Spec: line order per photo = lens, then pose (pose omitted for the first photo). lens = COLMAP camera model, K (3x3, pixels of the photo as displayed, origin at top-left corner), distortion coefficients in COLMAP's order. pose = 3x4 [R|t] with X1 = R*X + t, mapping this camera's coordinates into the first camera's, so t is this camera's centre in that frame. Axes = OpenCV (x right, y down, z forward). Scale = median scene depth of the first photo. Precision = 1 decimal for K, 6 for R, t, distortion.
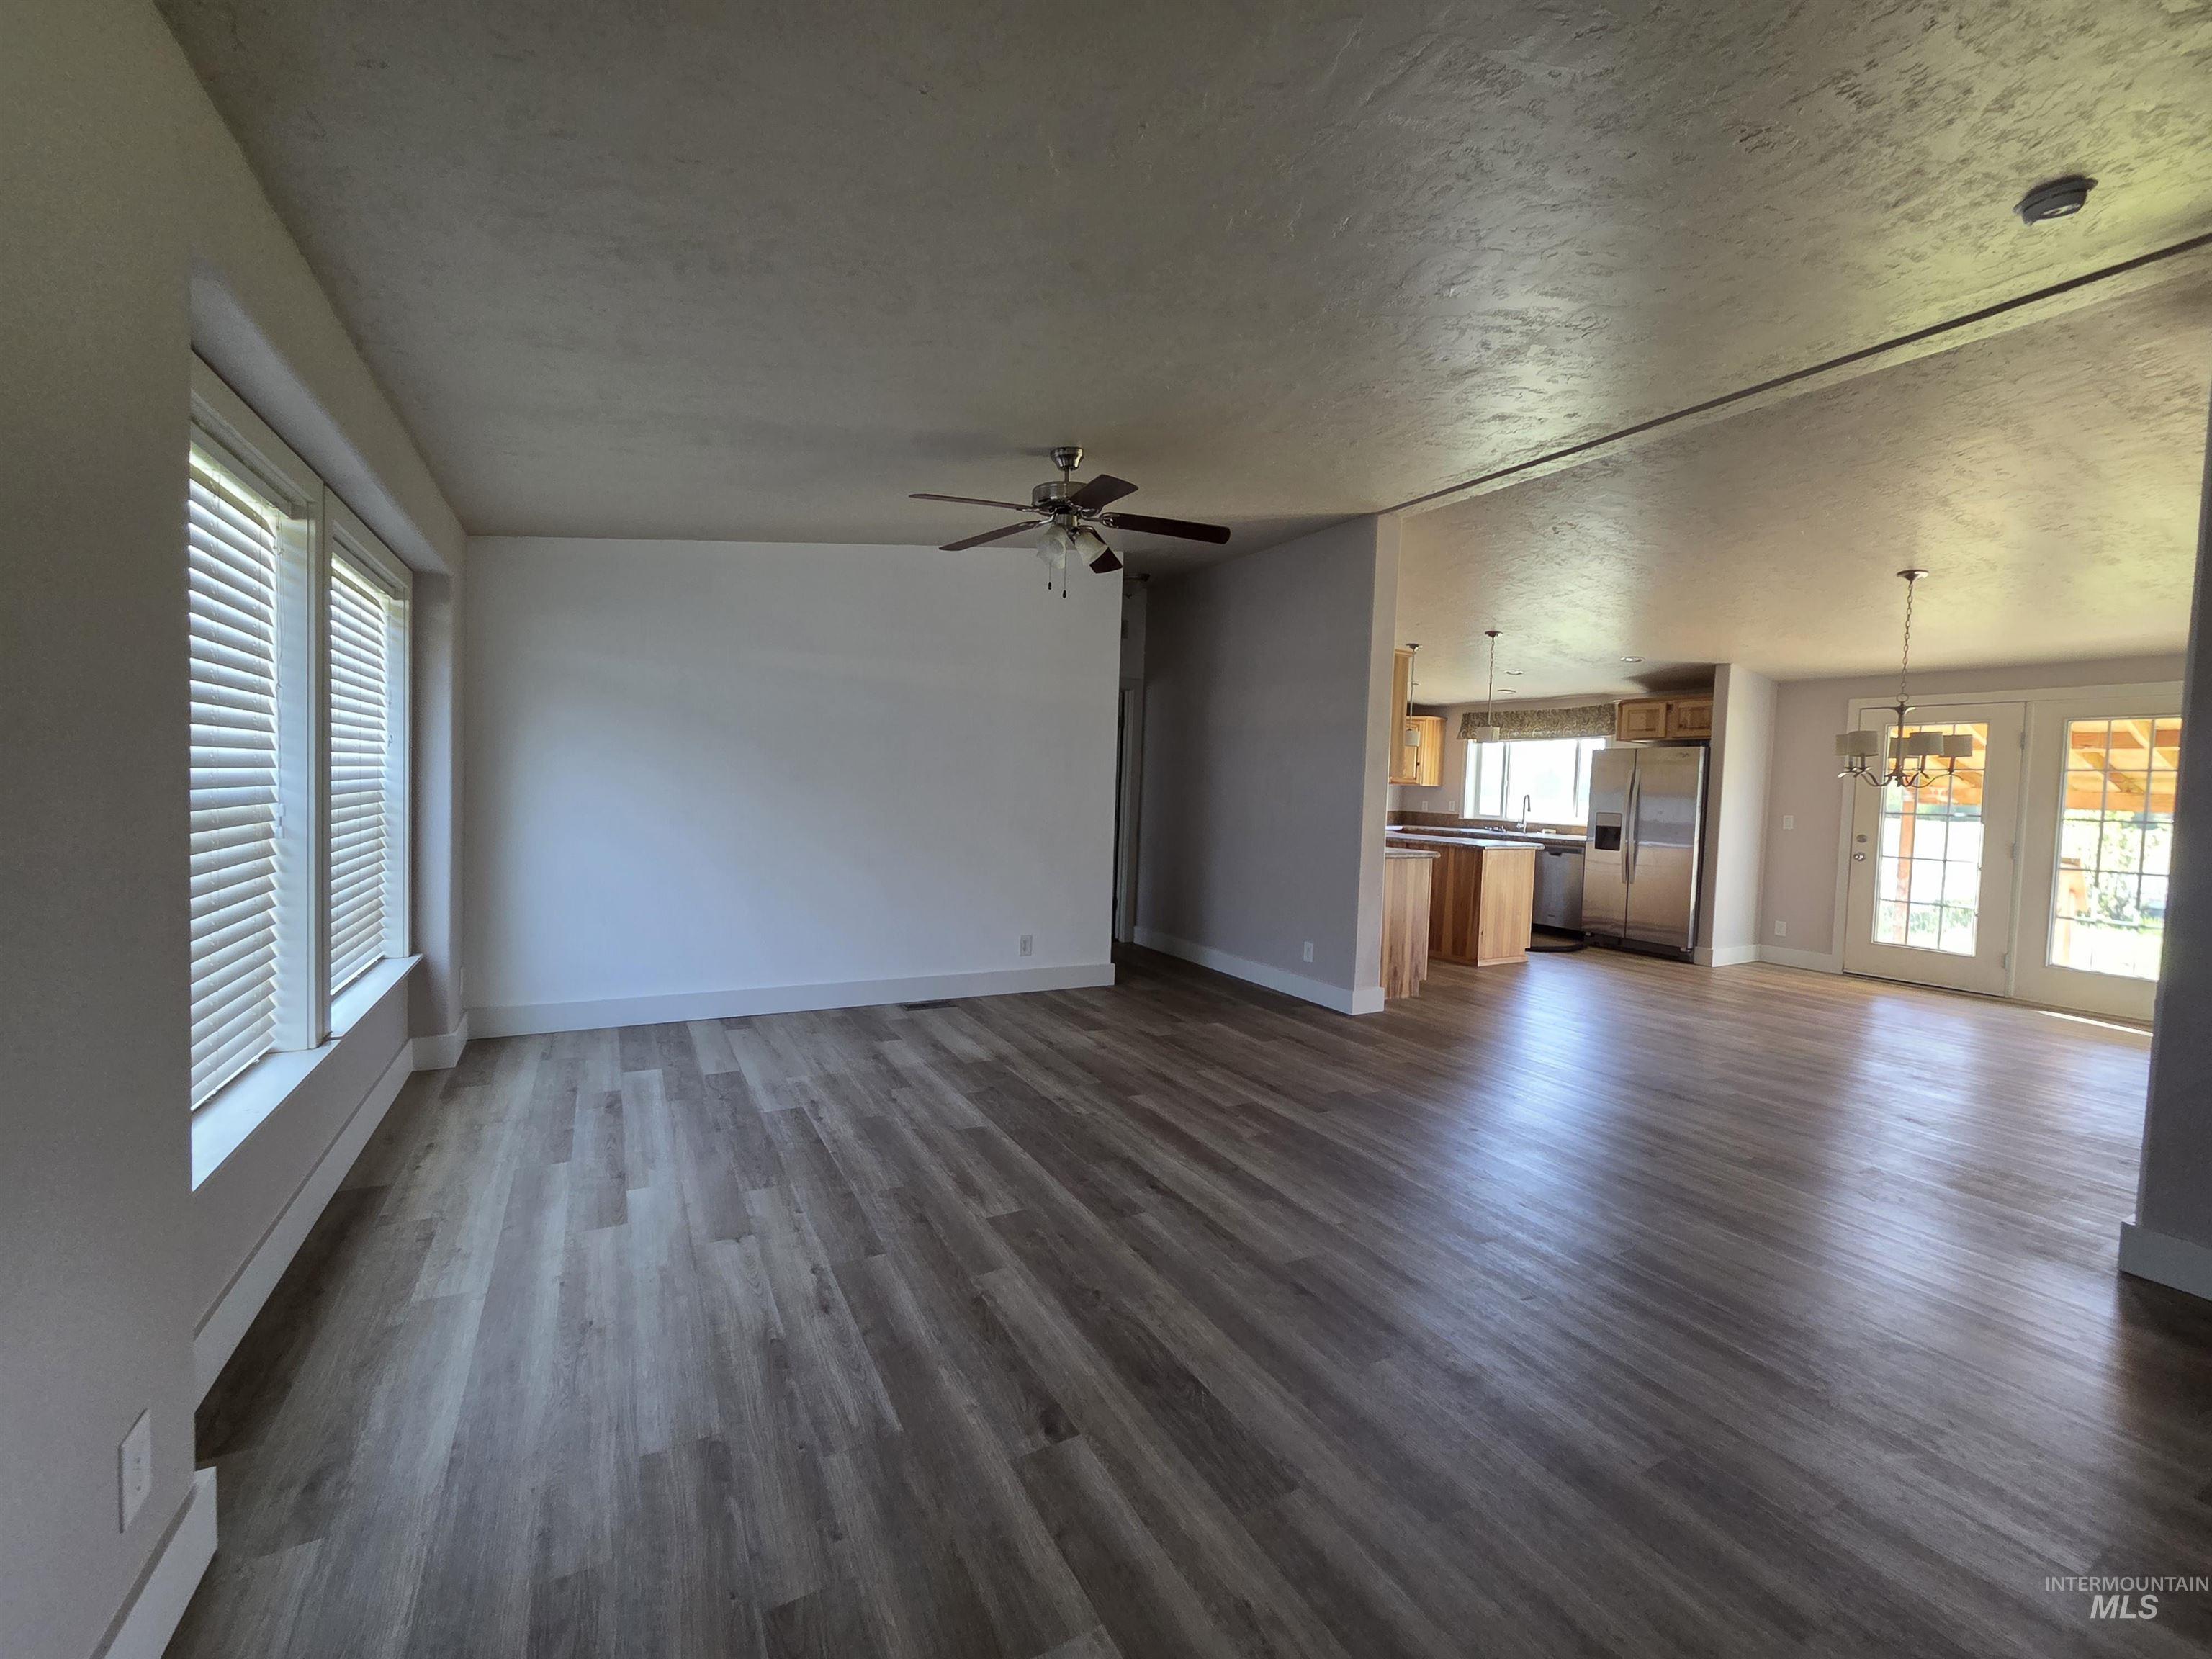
lens RADIAL K [[905.8, 0, 1111.5], [0, 905.8, 826.4], [0, 0, 1]] dist [0.001760, 0.000186]
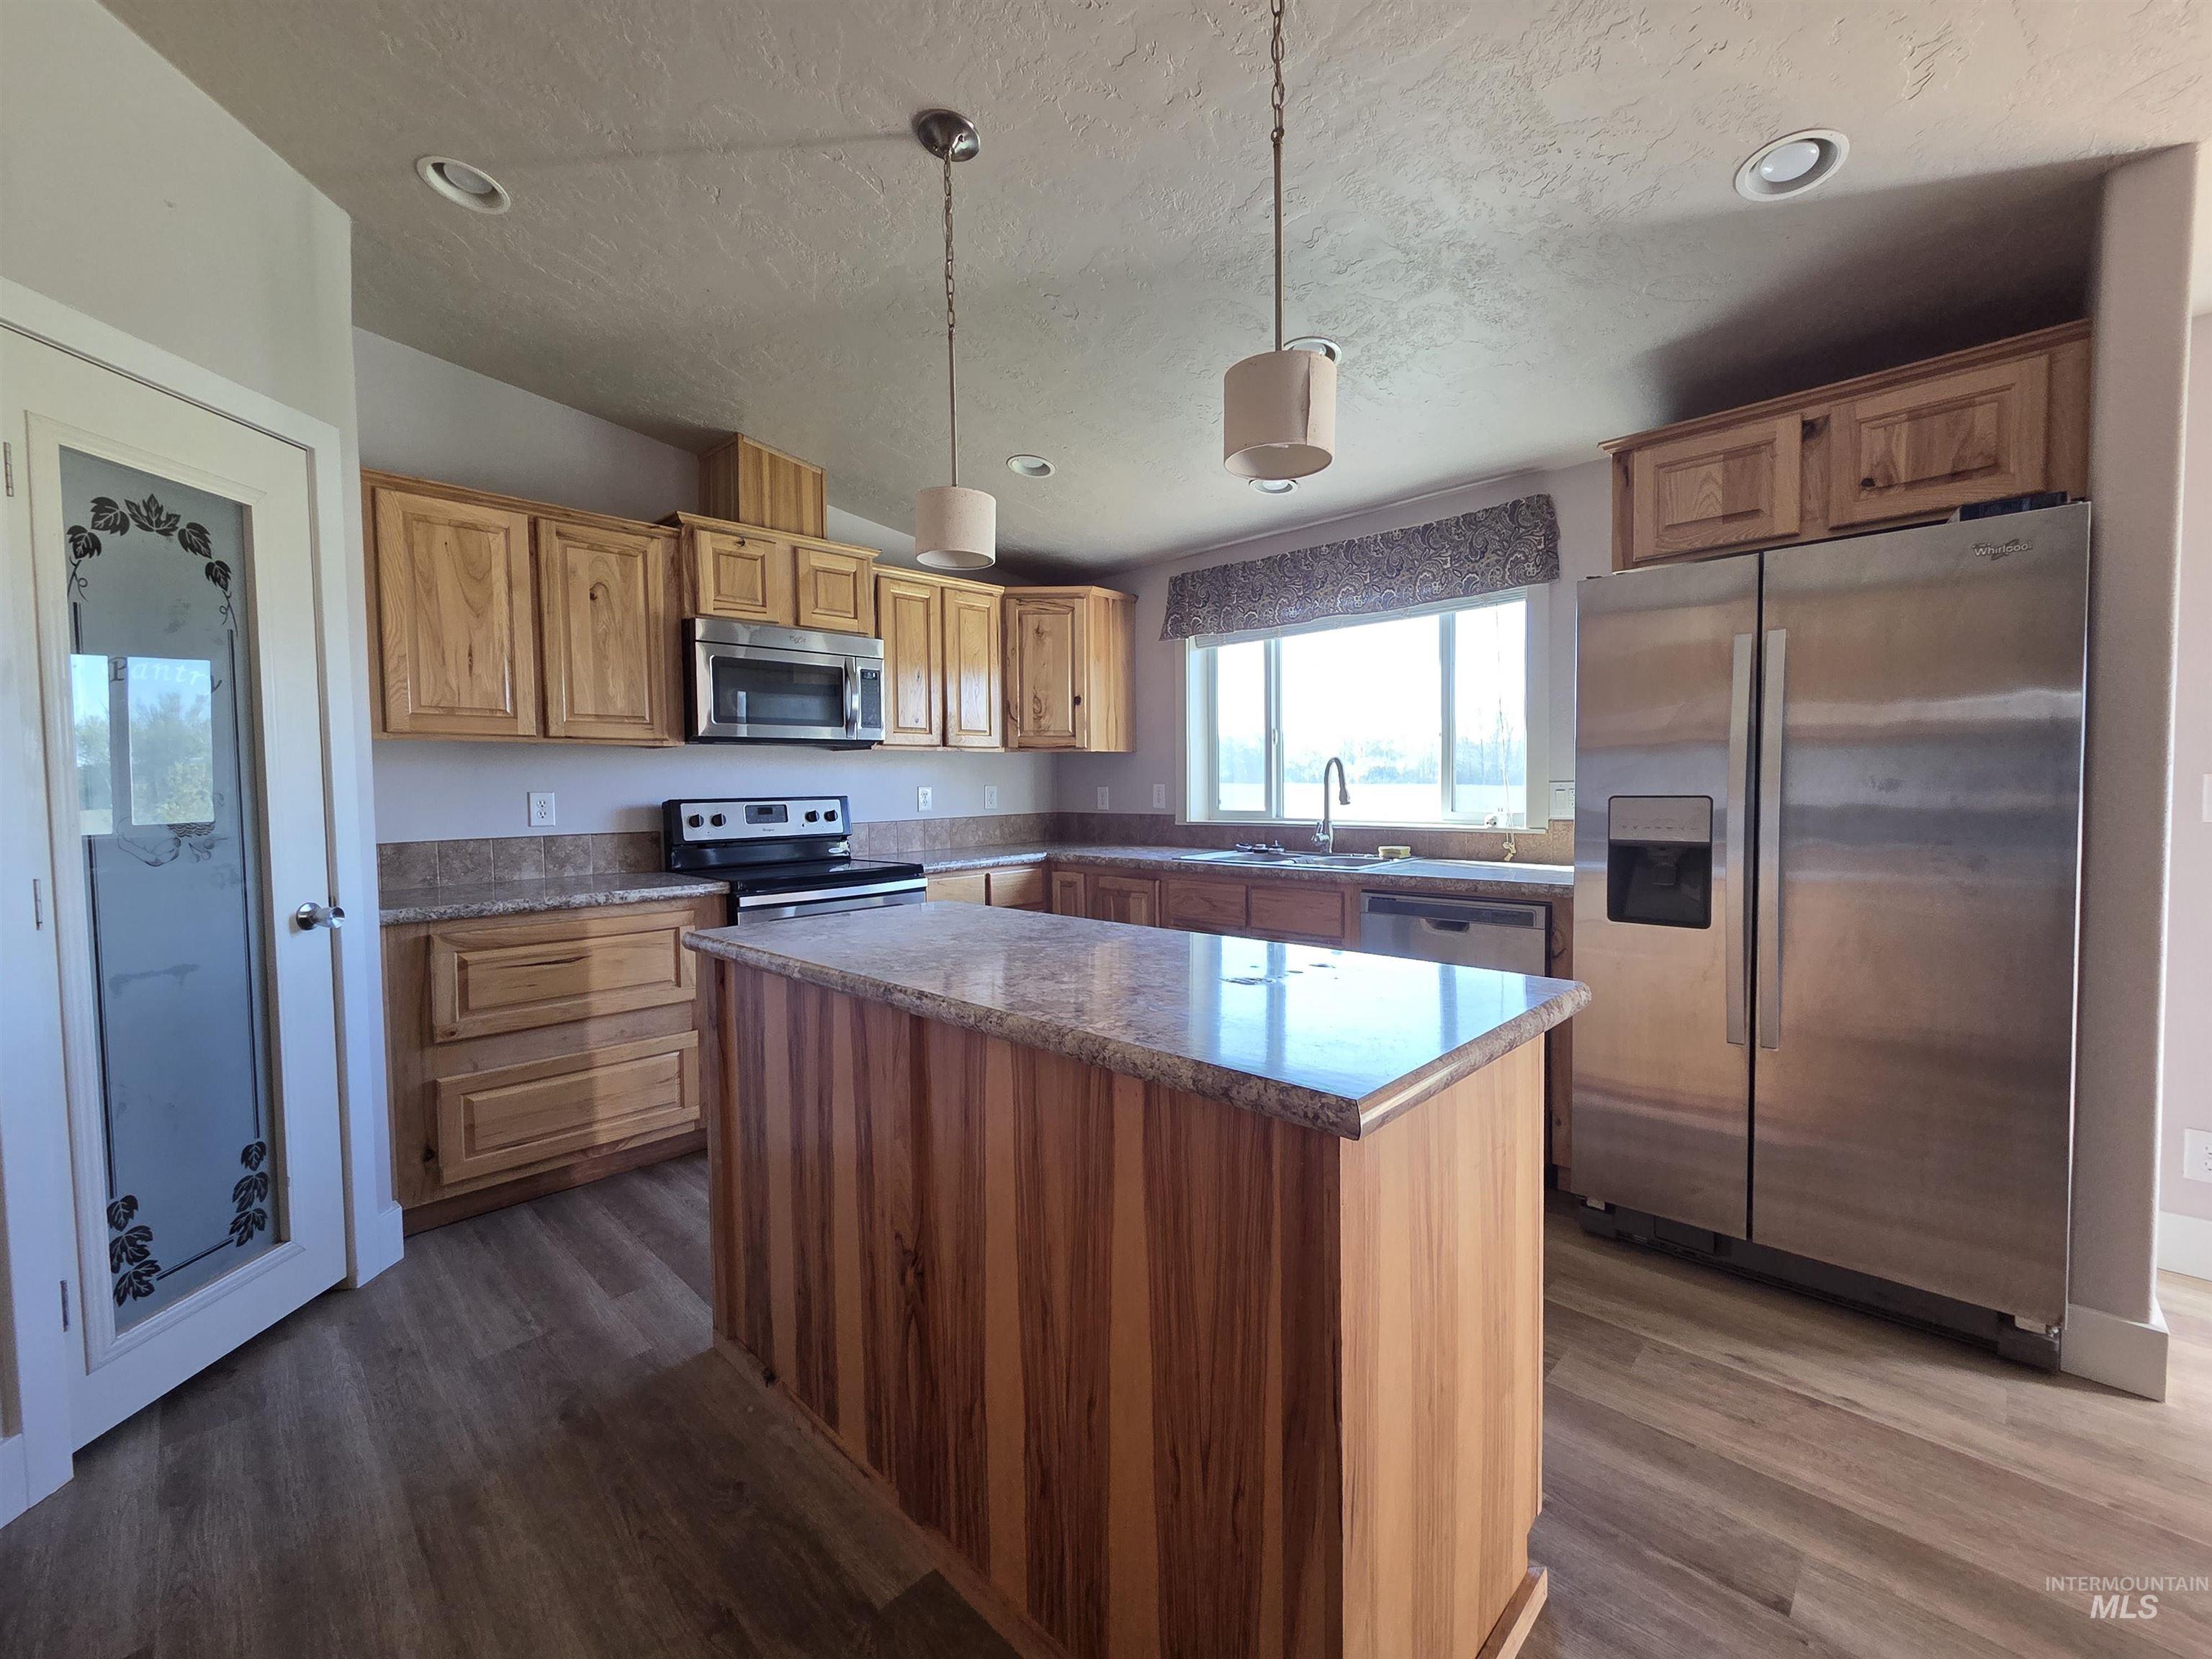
lens RADIAL K [[905.8, 0, 1111.5], [0, 905.8, 826.4], [0, 0, 1]] dist [0.001760, 0.000186]
pose [[0.957250, -0.061379, 0.282673, 0.253024], [0.060458, 0.998099, 0.011991, -0.015890], [-0.282872, 0.005611, 0.959141, 0.649074]]
